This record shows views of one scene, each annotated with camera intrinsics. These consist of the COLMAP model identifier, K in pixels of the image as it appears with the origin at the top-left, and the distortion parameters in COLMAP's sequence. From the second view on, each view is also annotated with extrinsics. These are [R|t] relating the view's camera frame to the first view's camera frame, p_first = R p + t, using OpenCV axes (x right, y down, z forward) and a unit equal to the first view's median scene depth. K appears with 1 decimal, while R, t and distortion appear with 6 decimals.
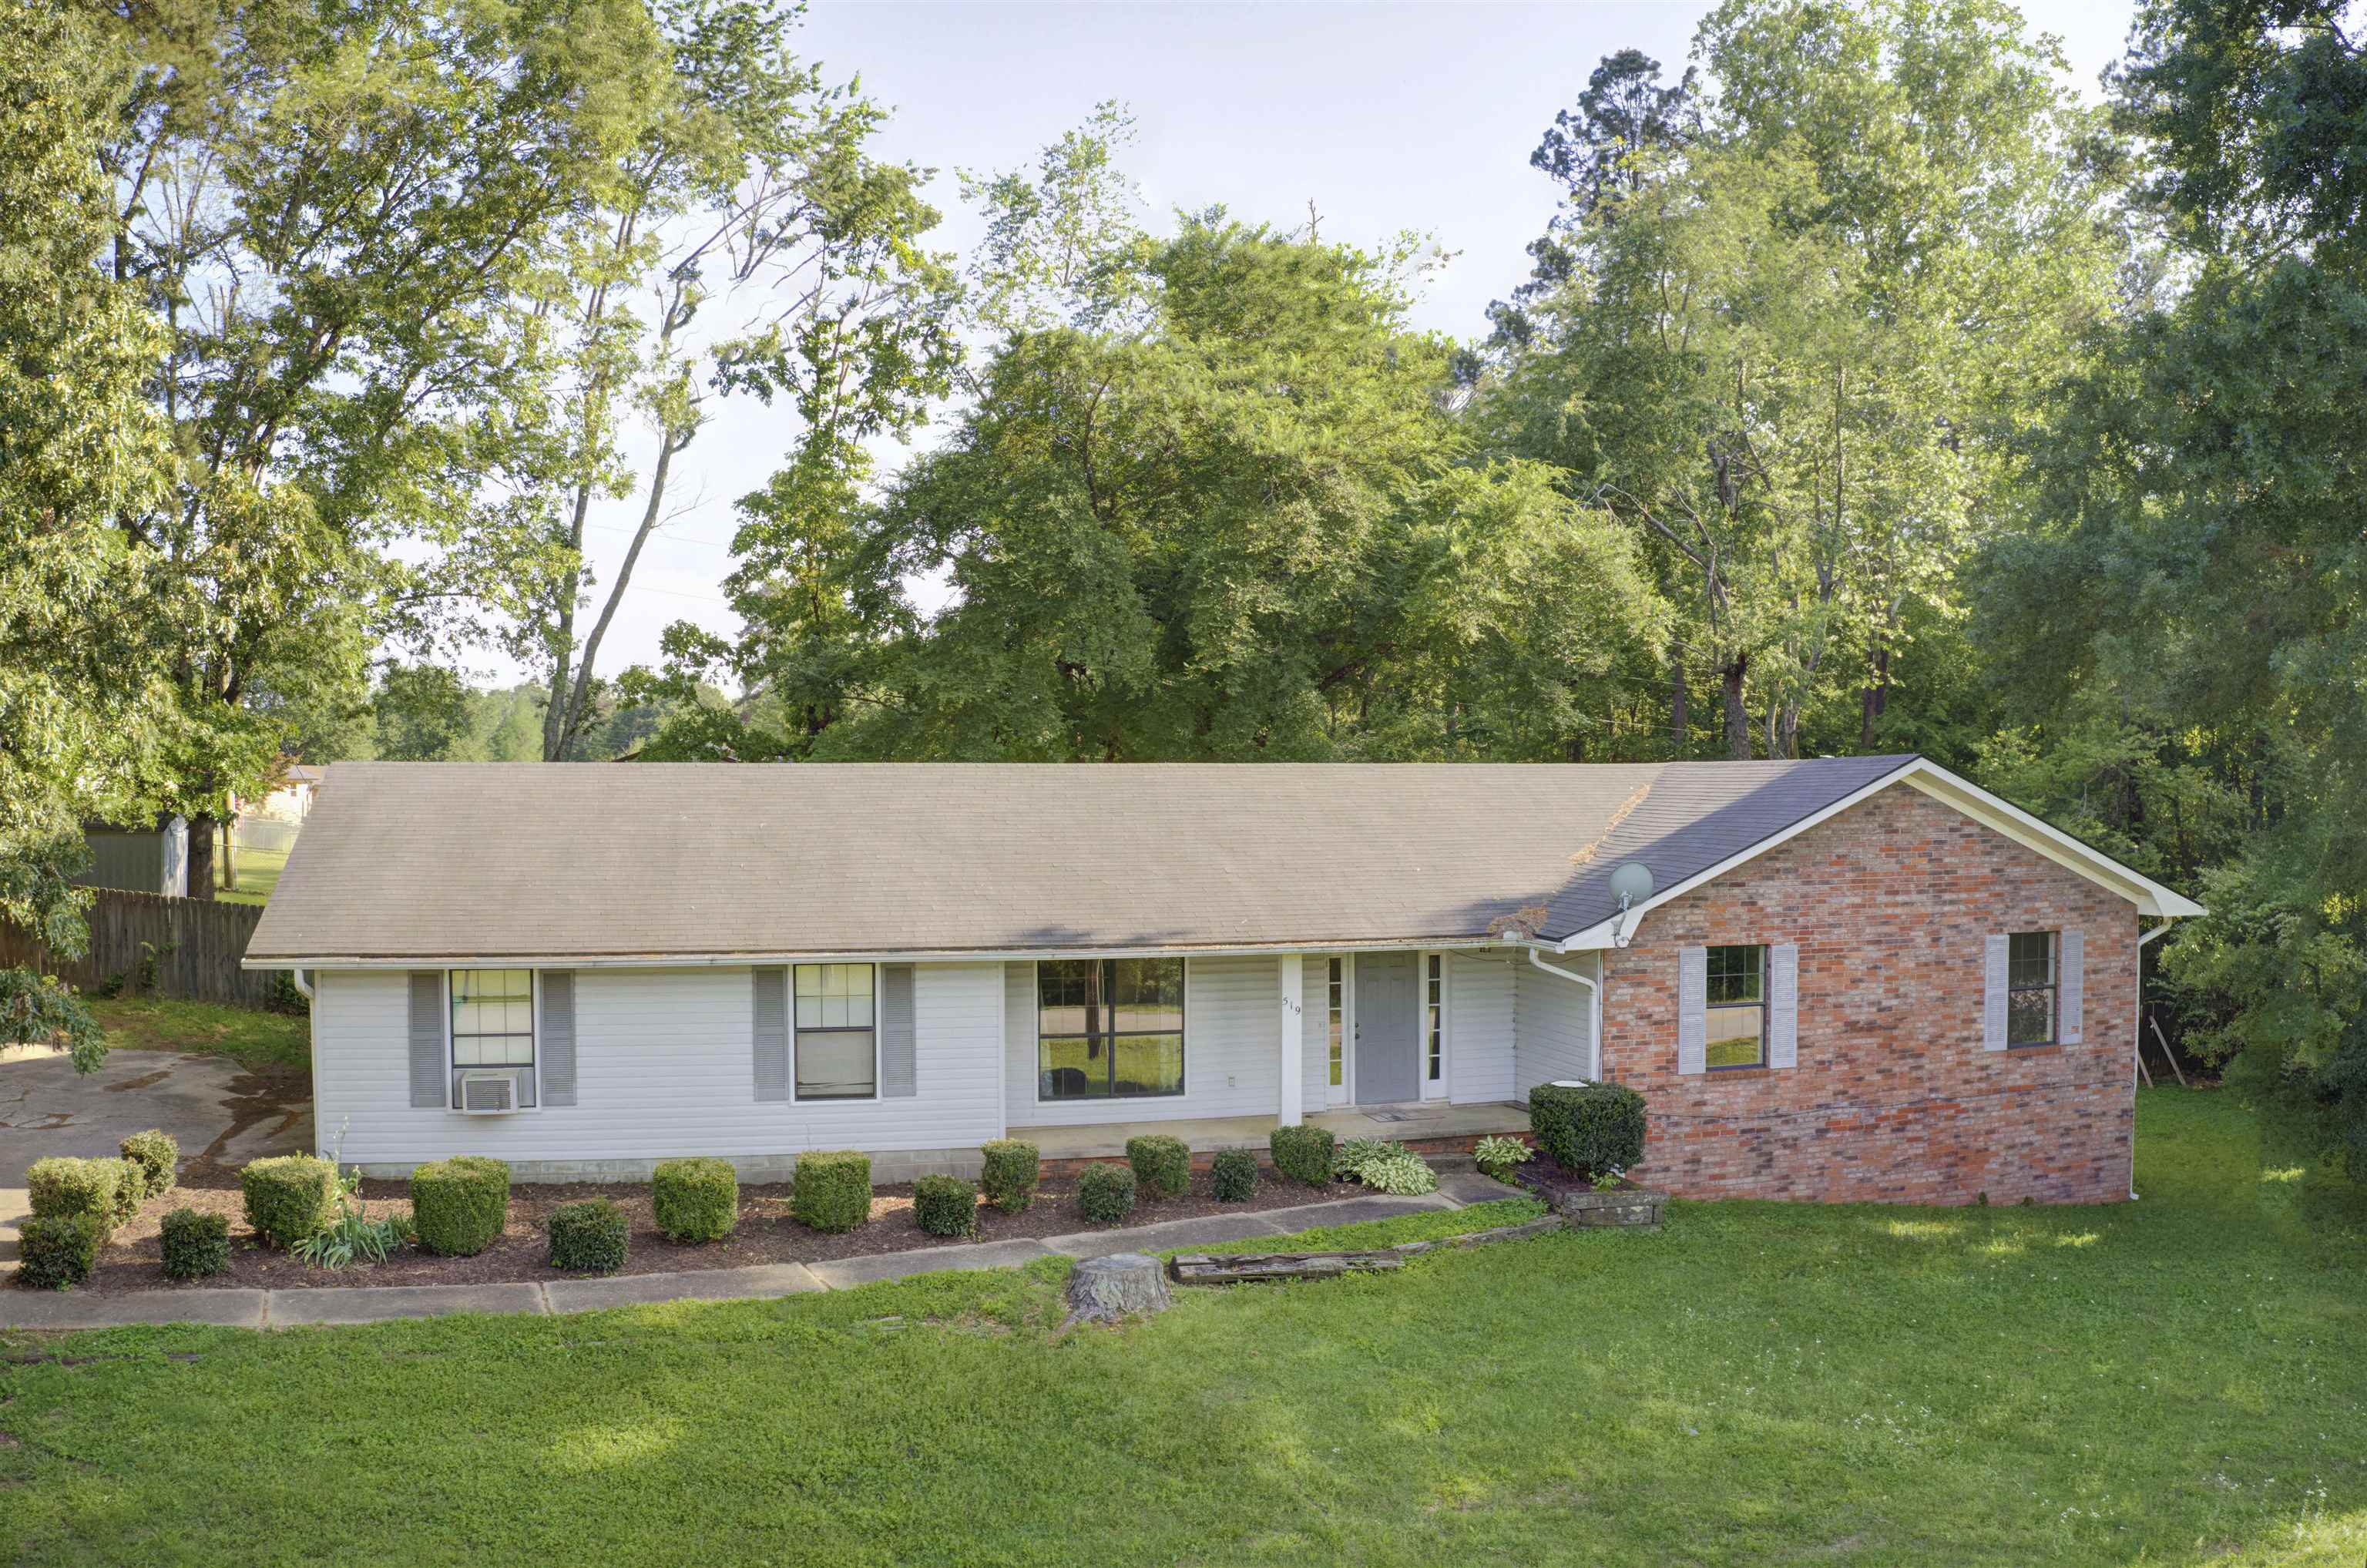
lens RADIAL K [[1868.1, 0, 1170.1], [0, 1868.1, 743.8], [0, 0, 1]] dist [-0.207449, 0.032262]
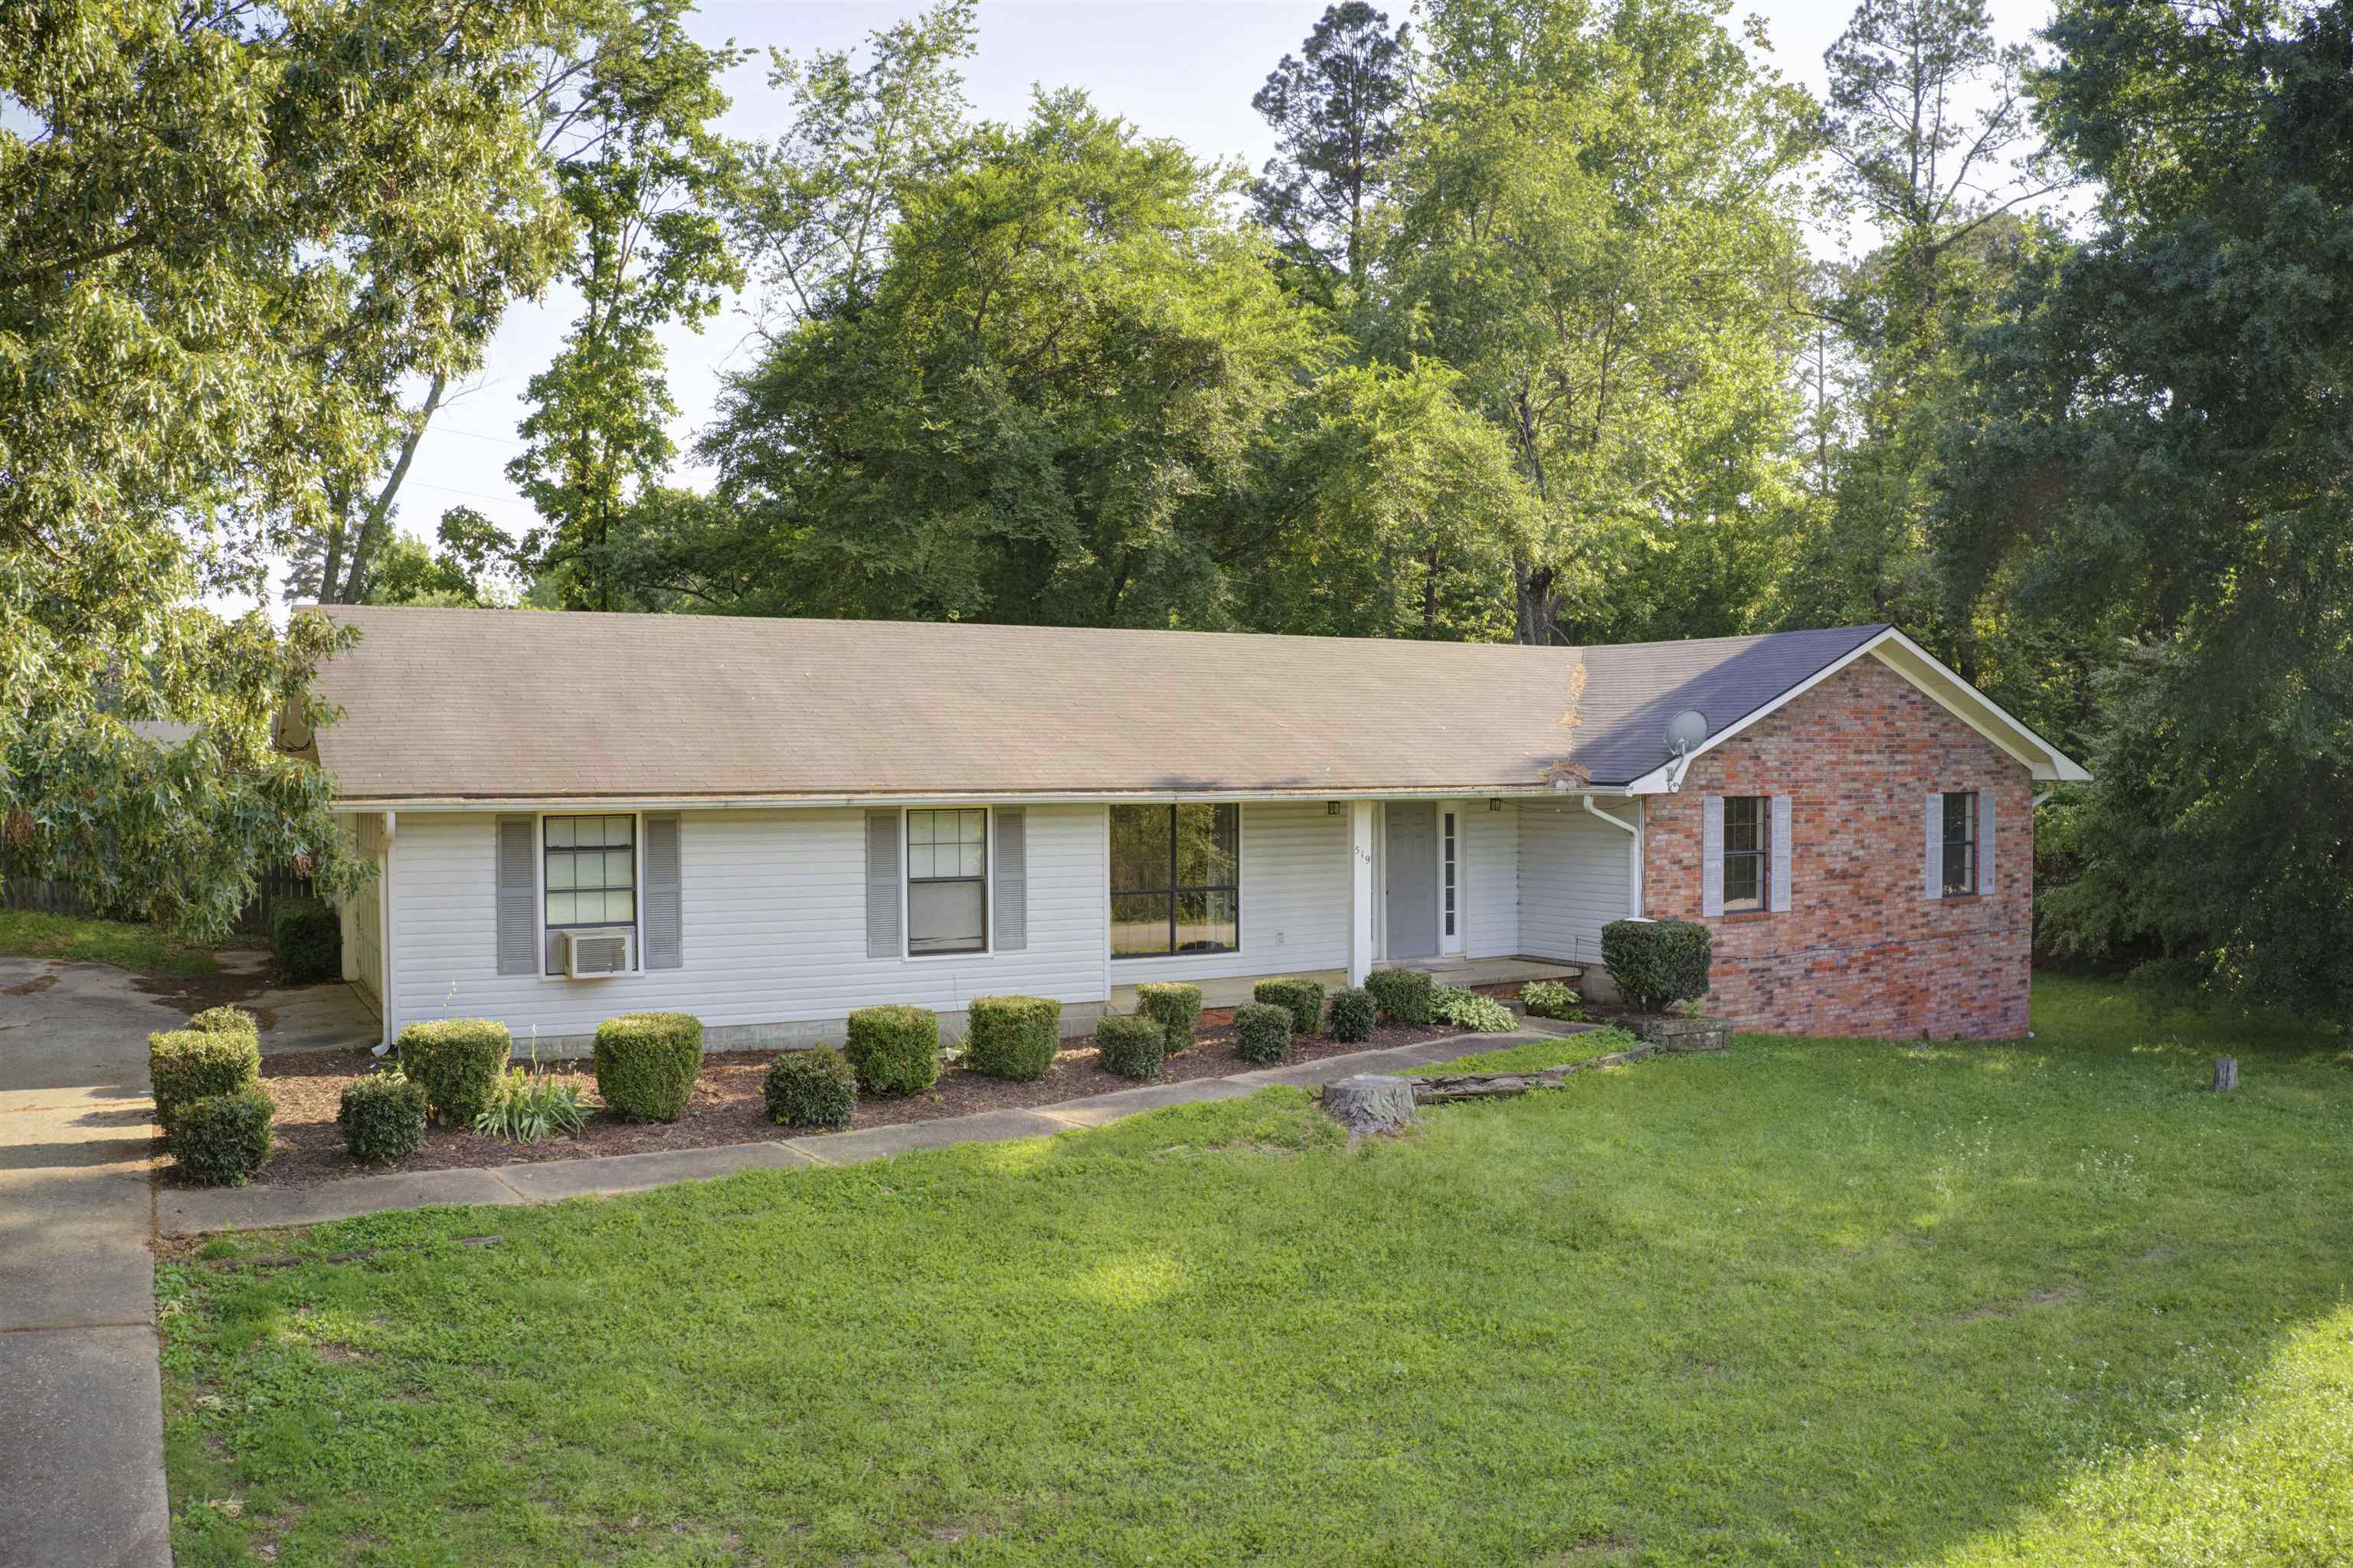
lens RADIAL K [[1857.1, 0, 1163.2], [0, 1857.1, 744.0], [0, 0, 1]] dist [-0.207449, 0.032262]
pose [[0.966131, 0.002692, 0.258038, -0.298507], [-0.007092, 0.999845, 0.016122, 0.065282], [-0.257955, -0.017406, 0.966000, 0.057428]]
